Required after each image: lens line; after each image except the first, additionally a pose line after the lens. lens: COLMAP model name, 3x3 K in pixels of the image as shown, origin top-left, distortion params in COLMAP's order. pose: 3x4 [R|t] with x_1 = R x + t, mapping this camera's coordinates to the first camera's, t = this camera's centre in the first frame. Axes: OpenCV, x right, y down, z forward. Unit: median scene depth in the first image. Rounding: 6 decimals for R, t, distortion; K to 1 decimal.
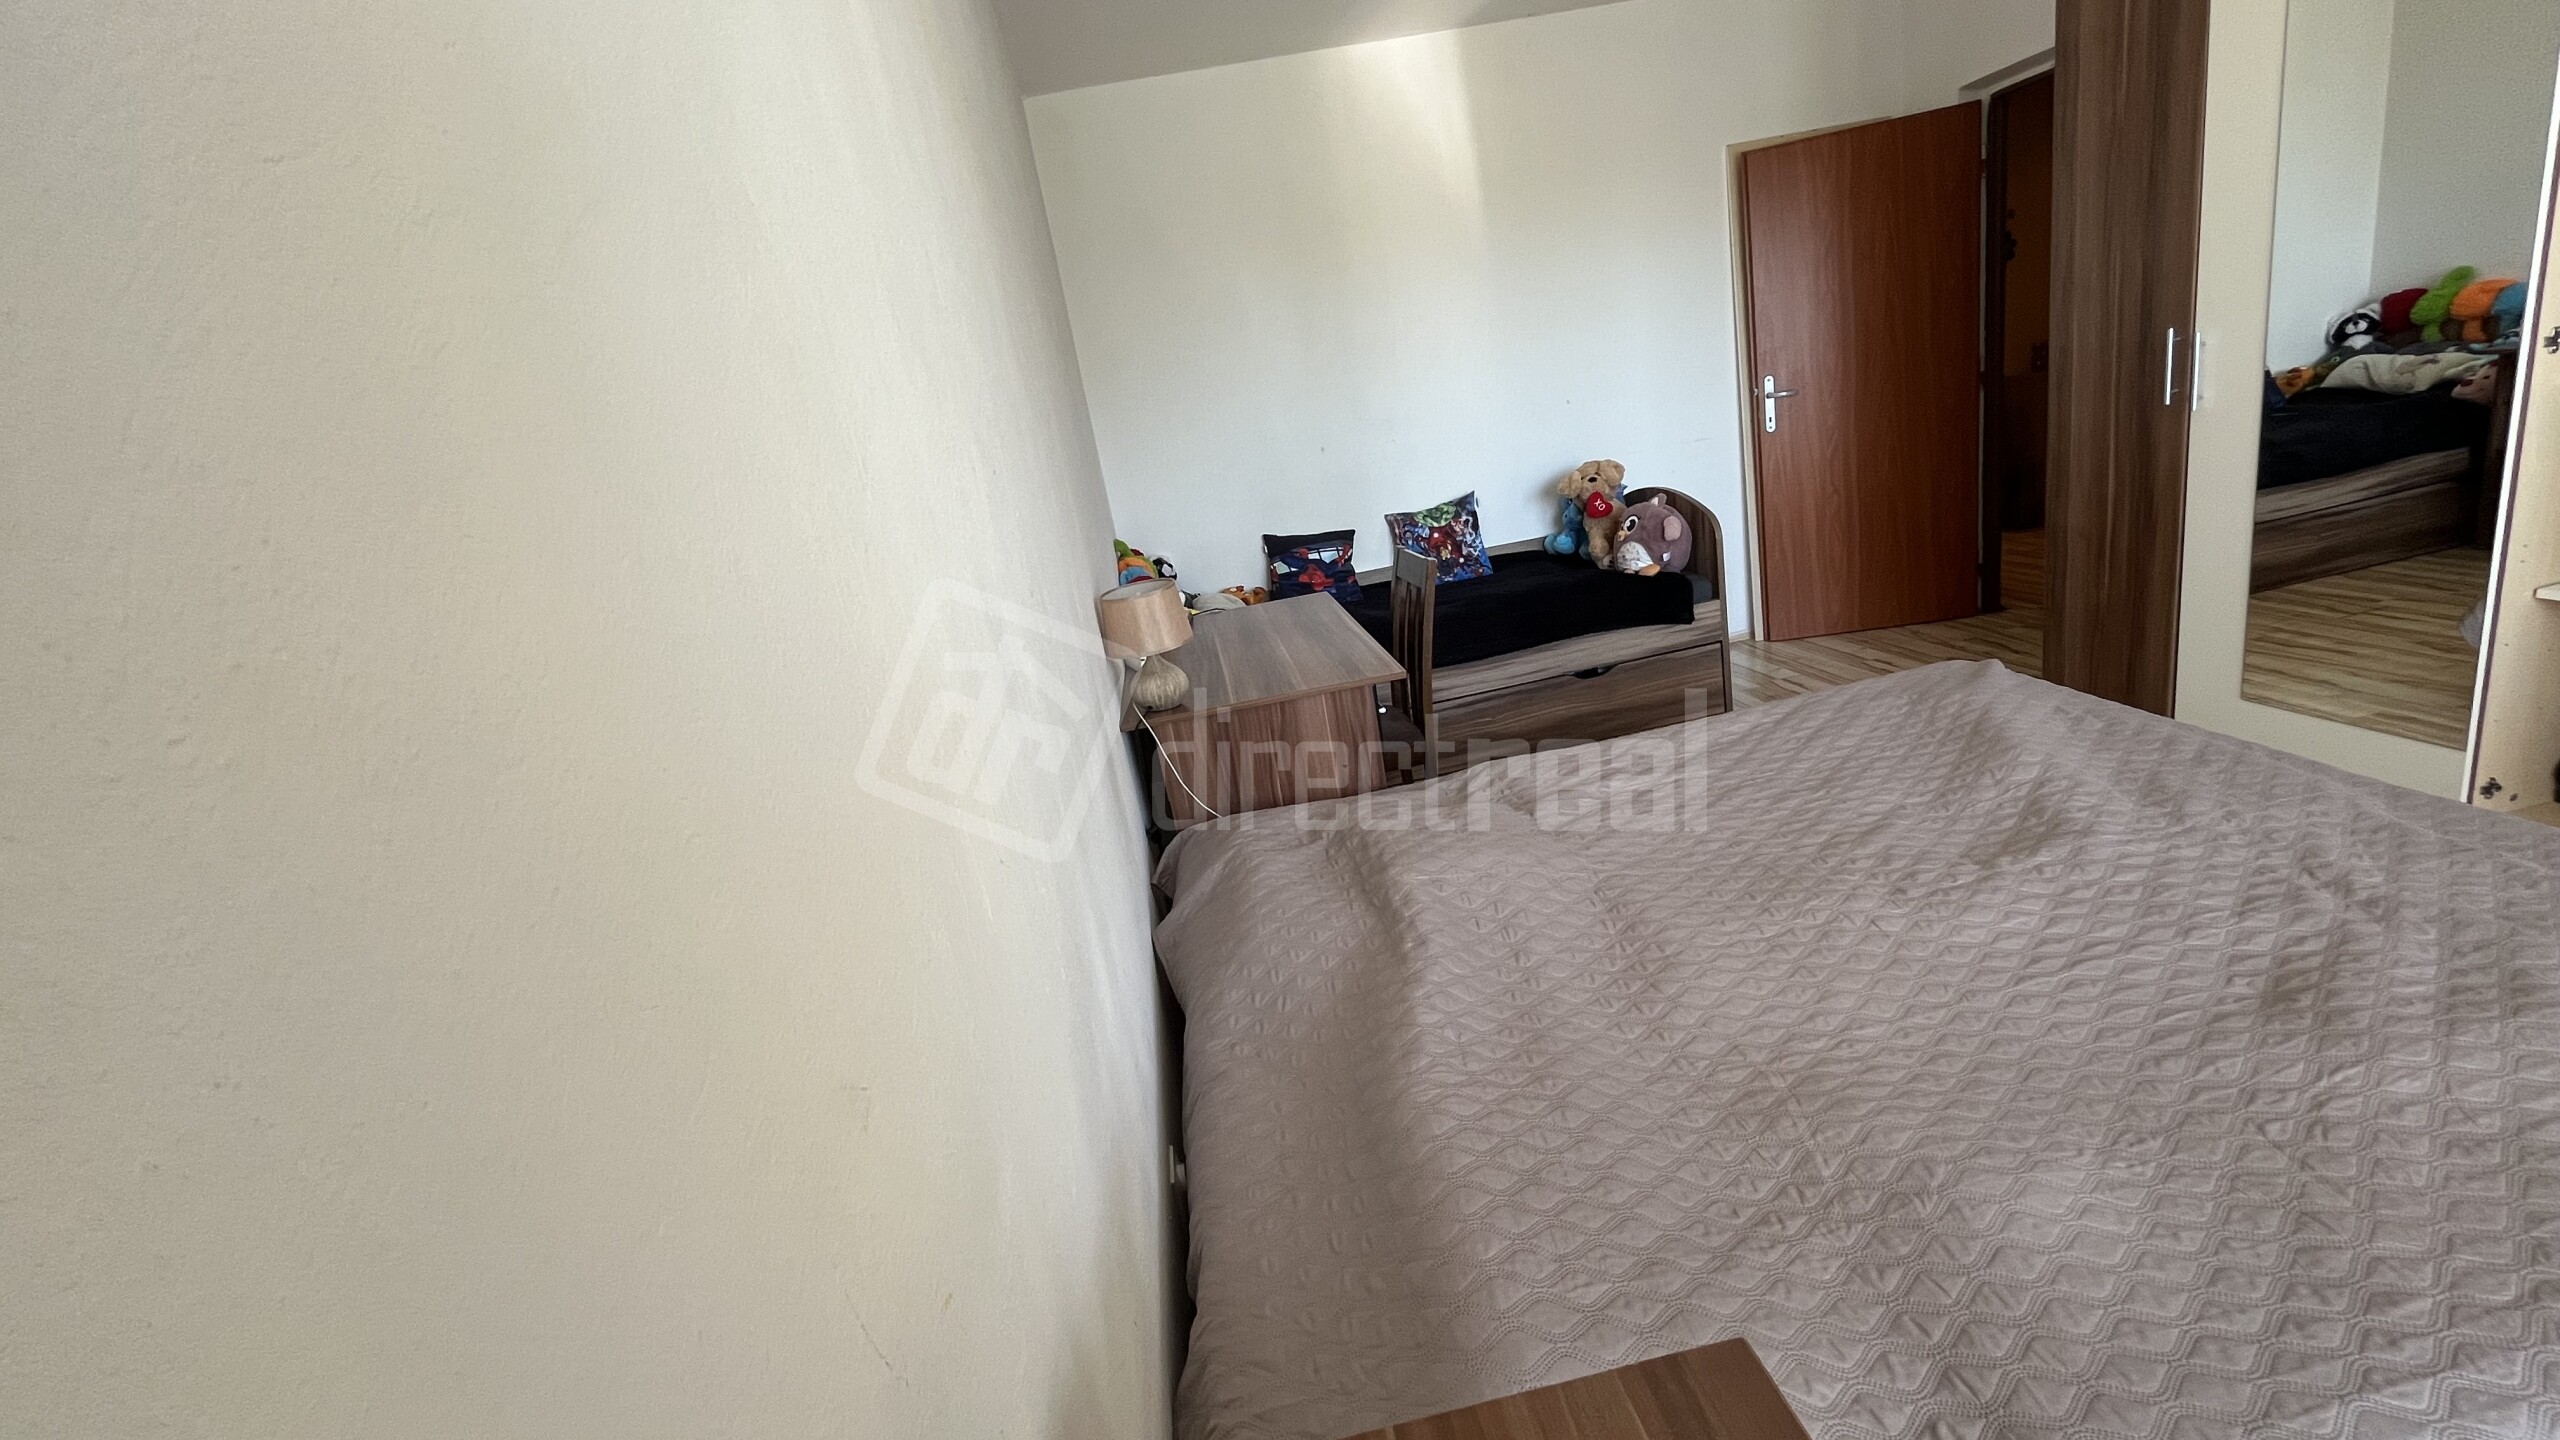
lens RADIAL K [[1038.5, 0, 1280.0], [0, 1038.5, 720.0], [0, 0, 1]] dist [-0.002940, 0.000584]
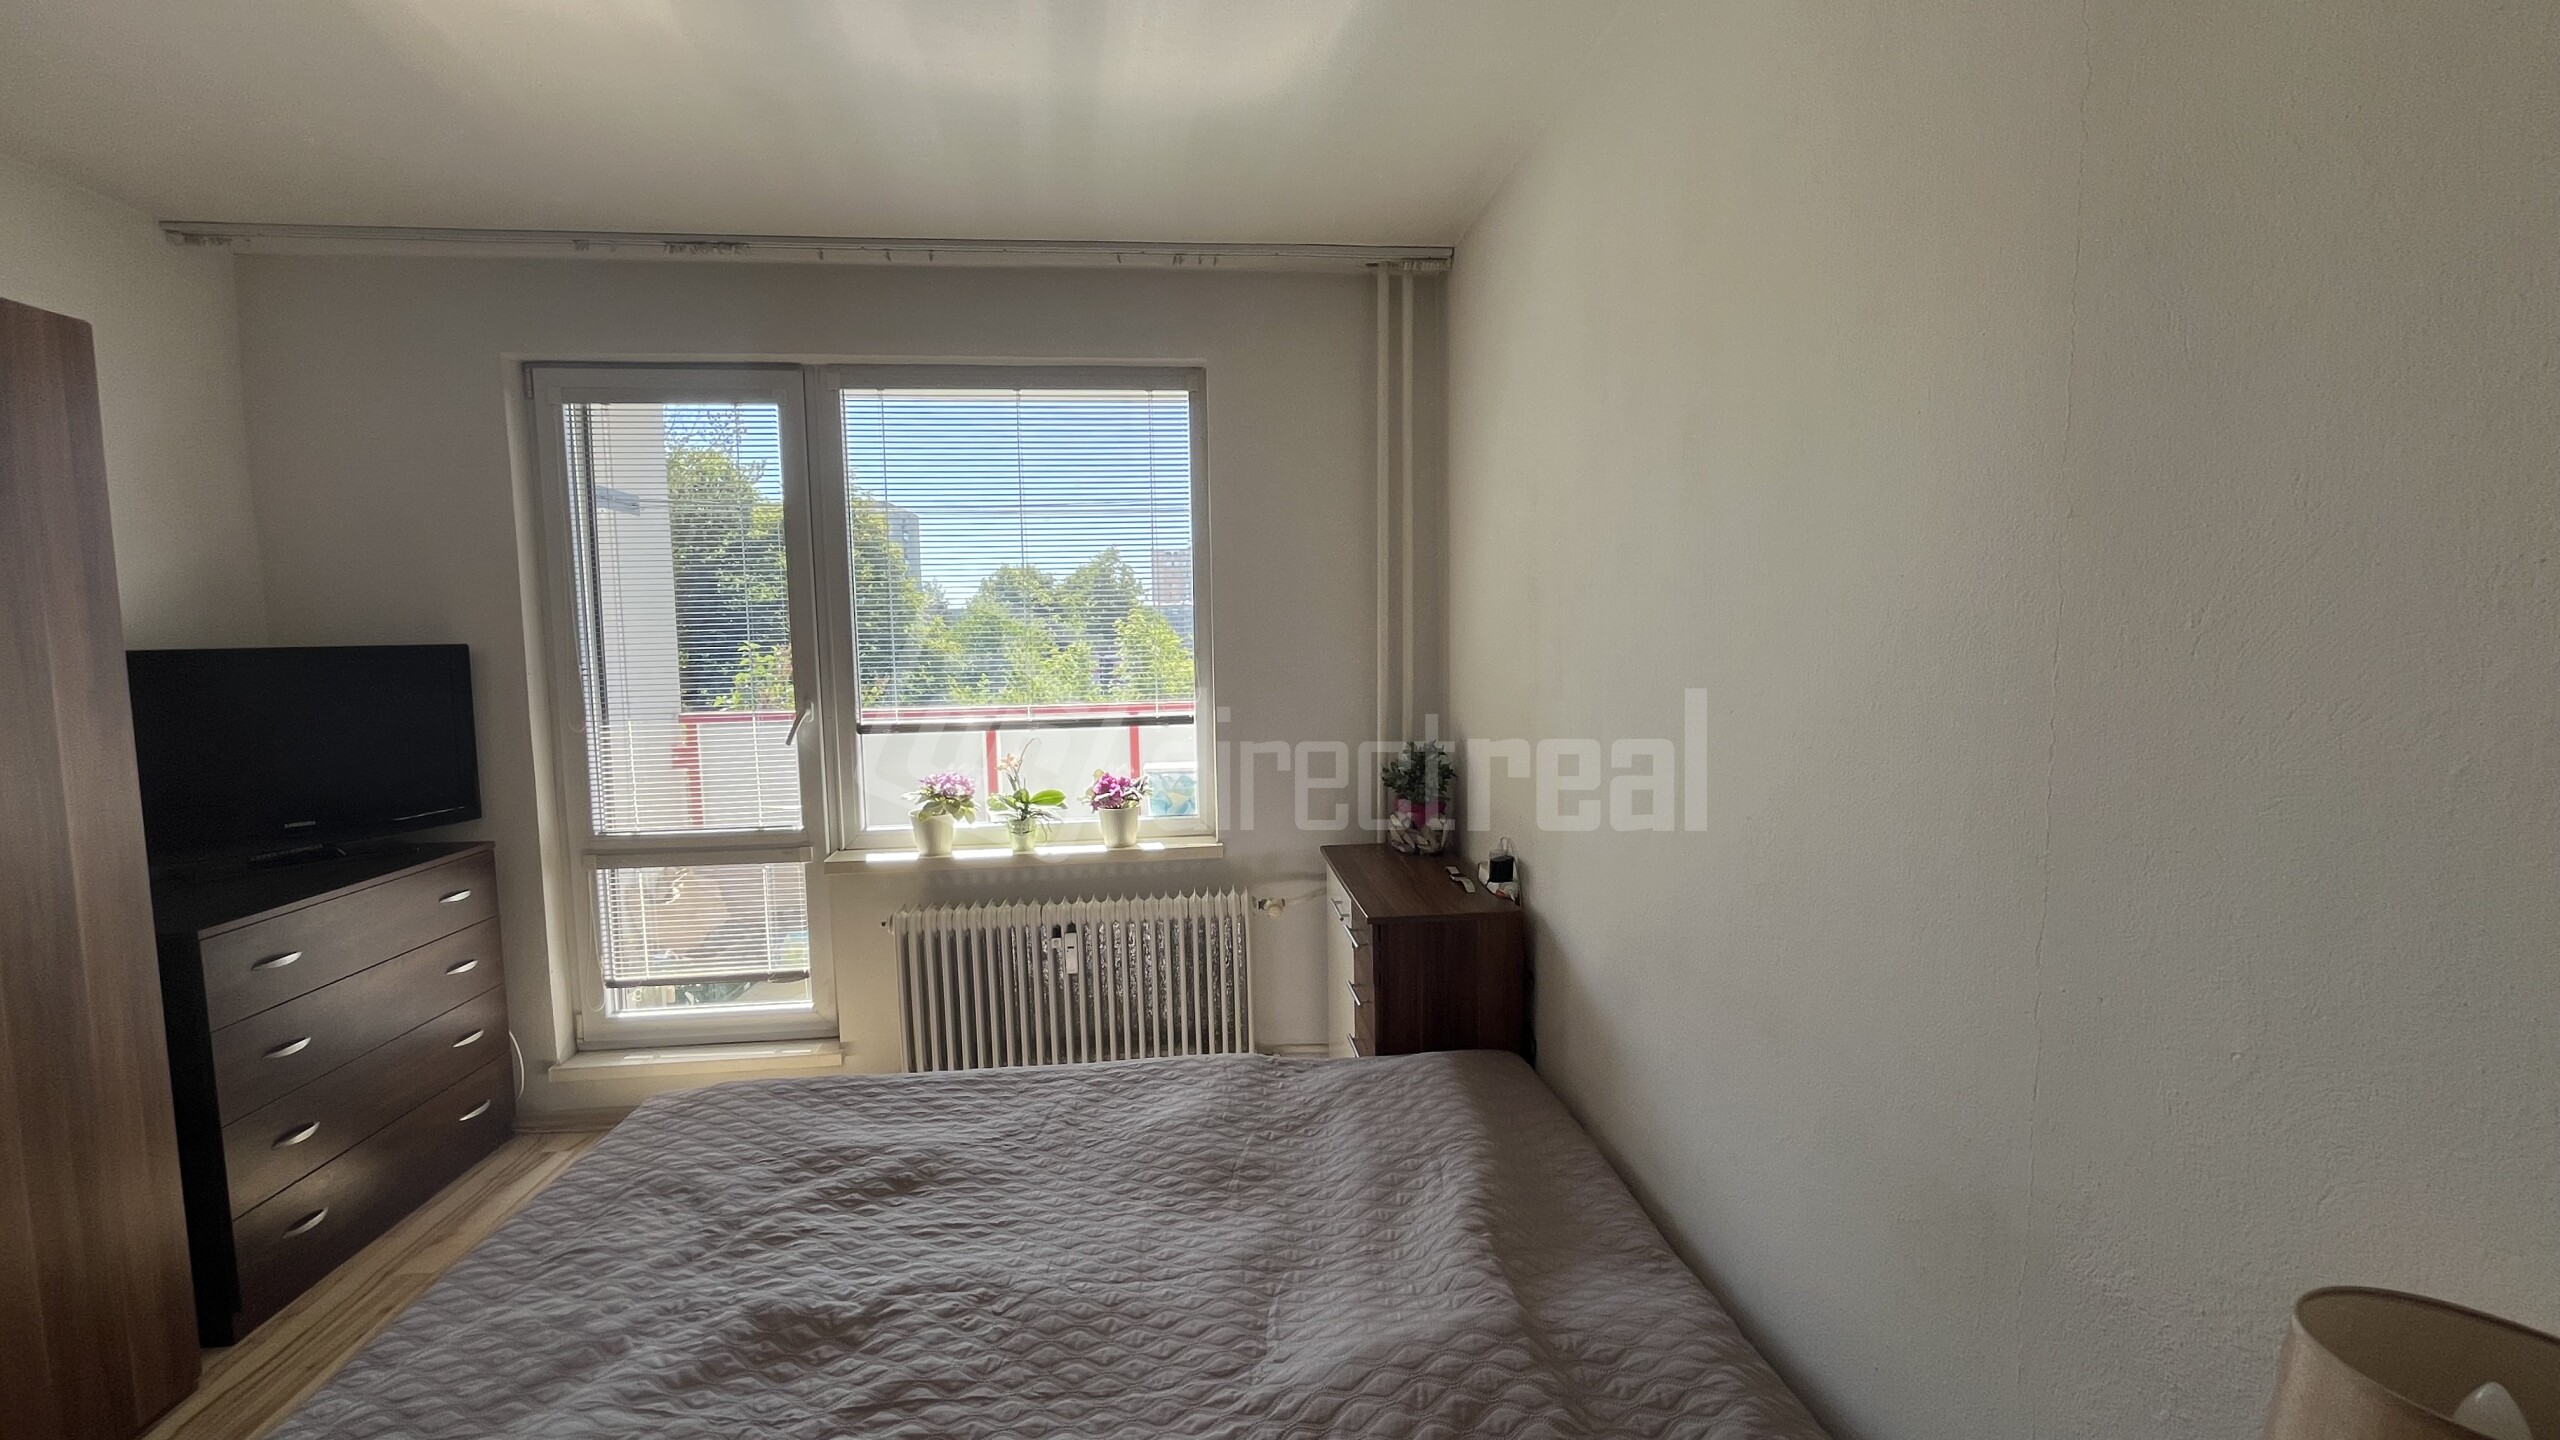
lens RADIAL K [[1038.5, 0, 1280.0], [0, 1038.5, 720.0], [0, 0, 1]] dist [-0.002940, 0.000584]
pose [[-0.982548, 0.182485, 0.036034, 0.258729], [0.183476, 0.918944, 0.349112, -0.847631], [0.030595, 0.349630, -0.936388, 2.368326]]
